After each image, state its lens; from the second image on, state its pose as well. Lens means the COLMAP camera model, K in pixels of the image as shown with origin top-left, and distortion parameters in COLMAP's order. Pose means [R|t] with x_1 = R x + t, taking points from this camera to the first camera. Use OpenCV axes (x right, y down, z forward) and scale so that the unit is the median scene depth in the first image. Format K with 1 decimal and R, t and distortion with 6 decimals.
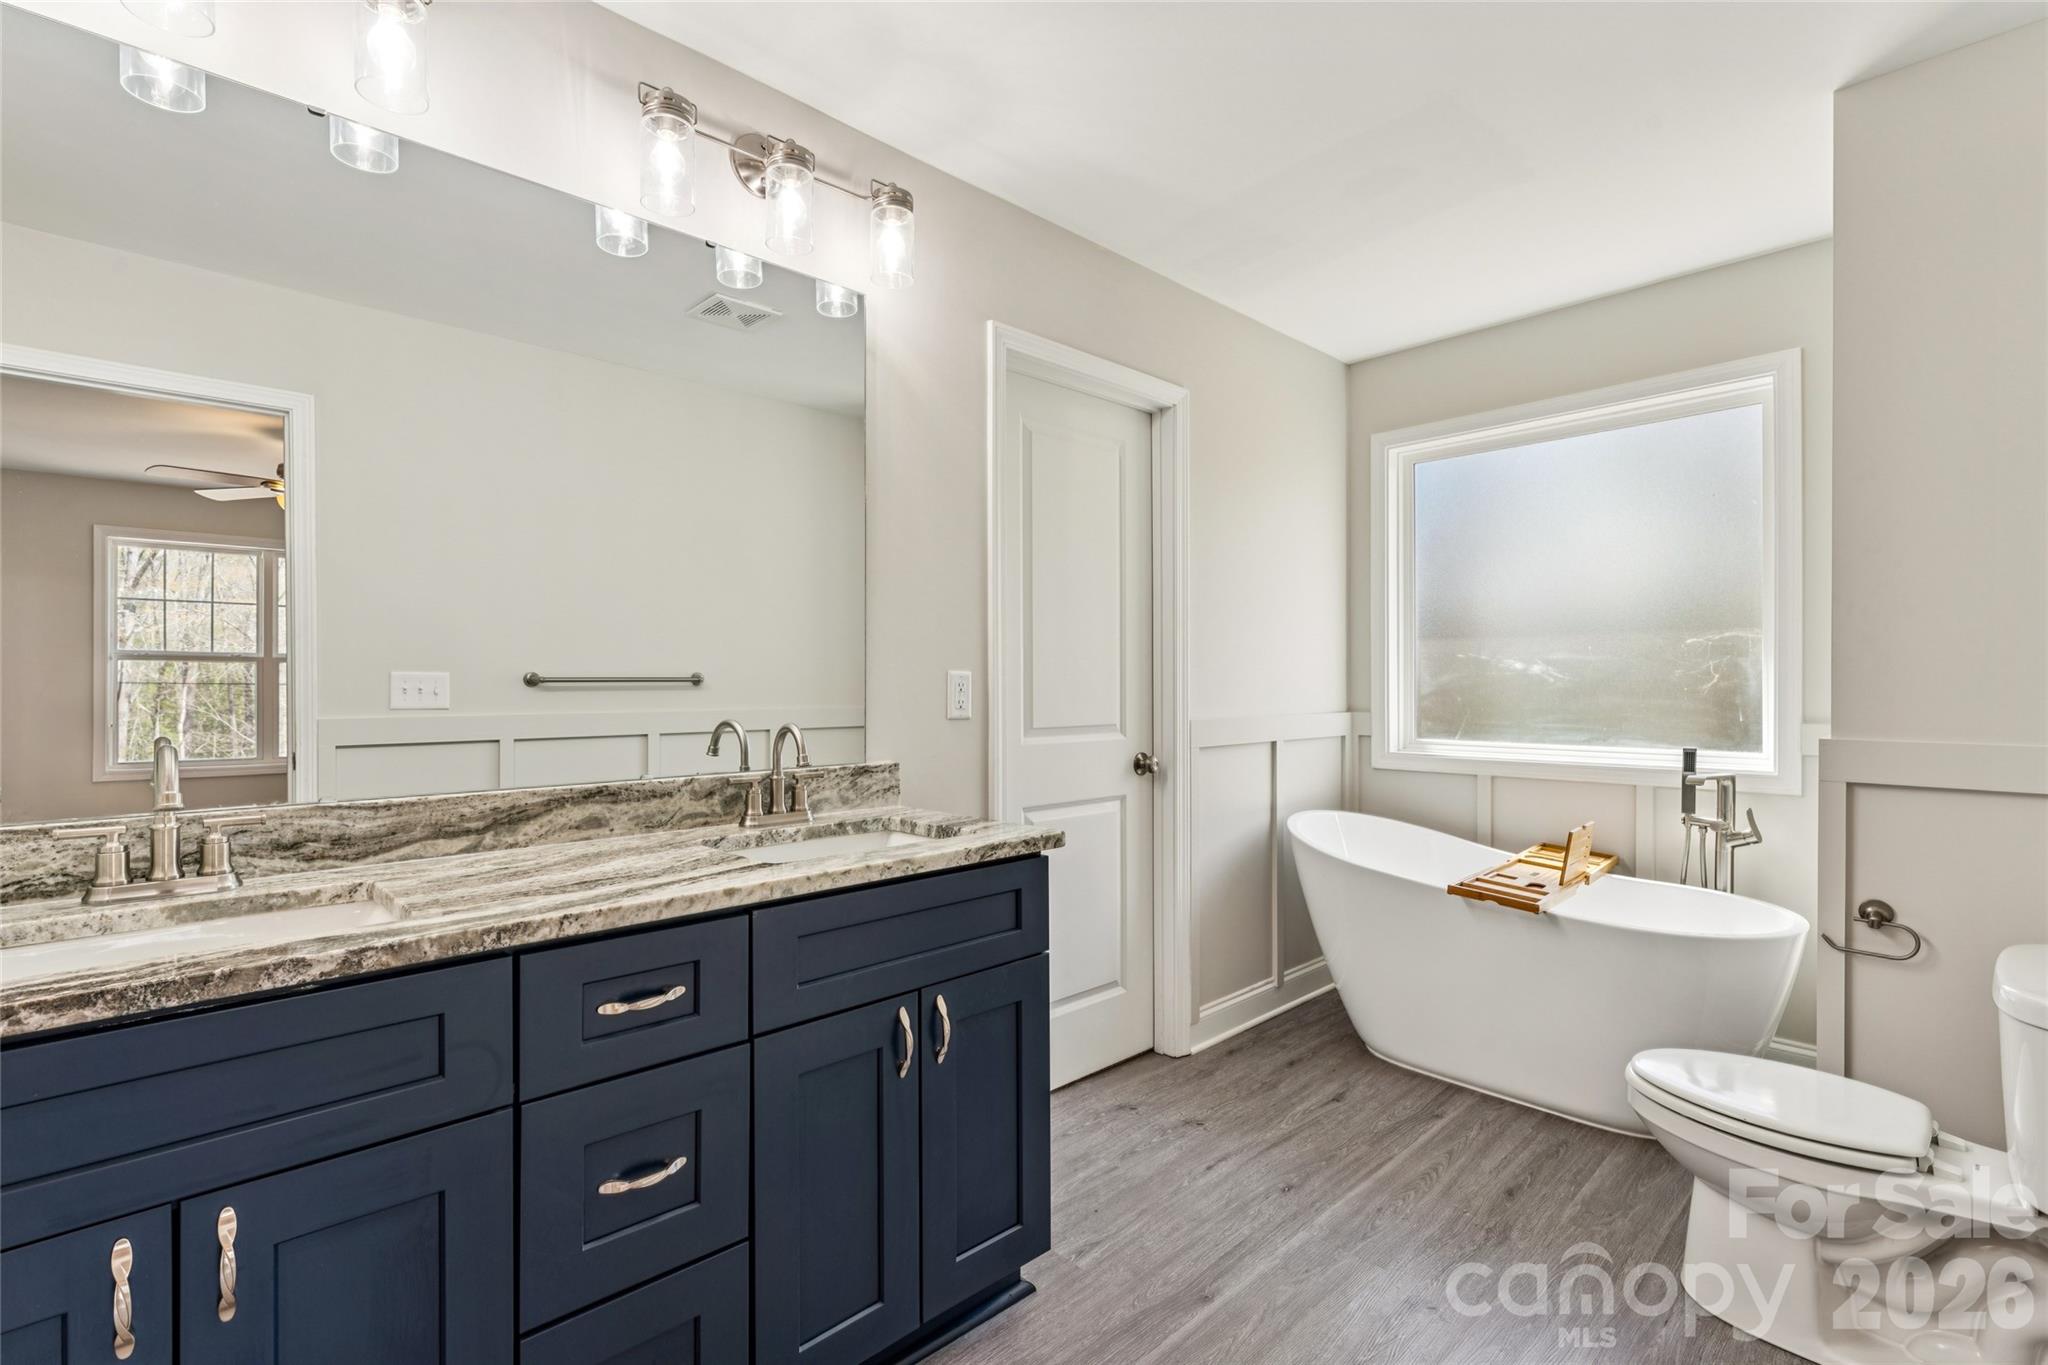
lens RADIAL K [[929.5, 0, 1024.3], [0, 929.5, 686.6], [0, 0, 1]] dist [-0.001175, 0.000365]
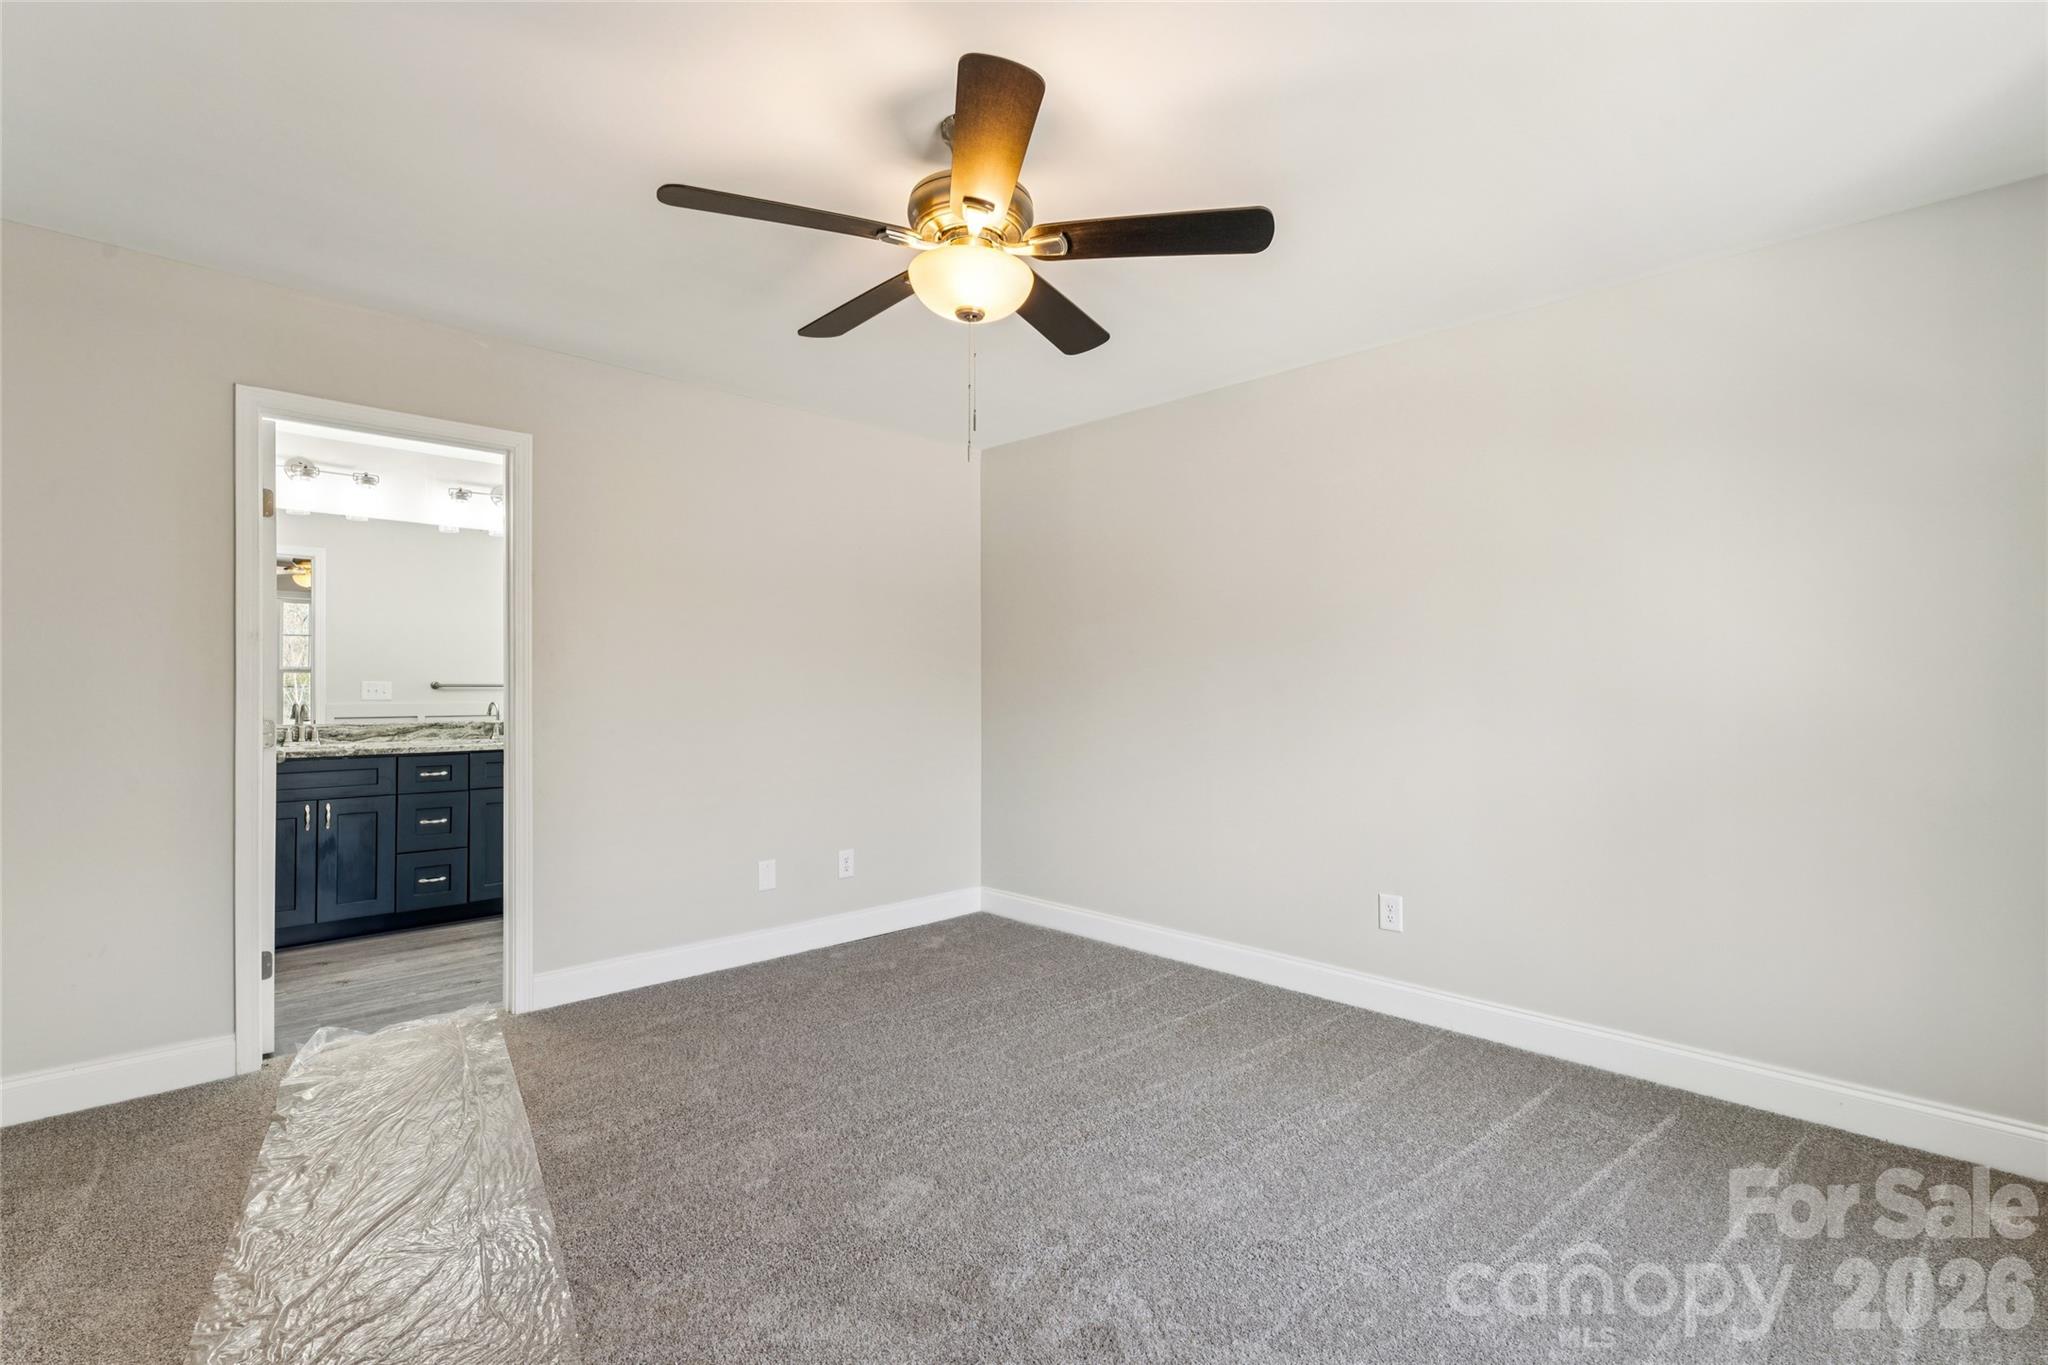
lens RADIAL K [[929.5, 0, 1023.7], [0, 929.5, 683.1], [0, 0, 1]] dist [-0.001175, 0.000365]
pose [[0.999606, 0.006973, 0.027189, 1.571614], [-0.006689, 0.999922, -0.010521, -0.000746], [-0.027260, 0.010335, 0.999575, -2.370094]]
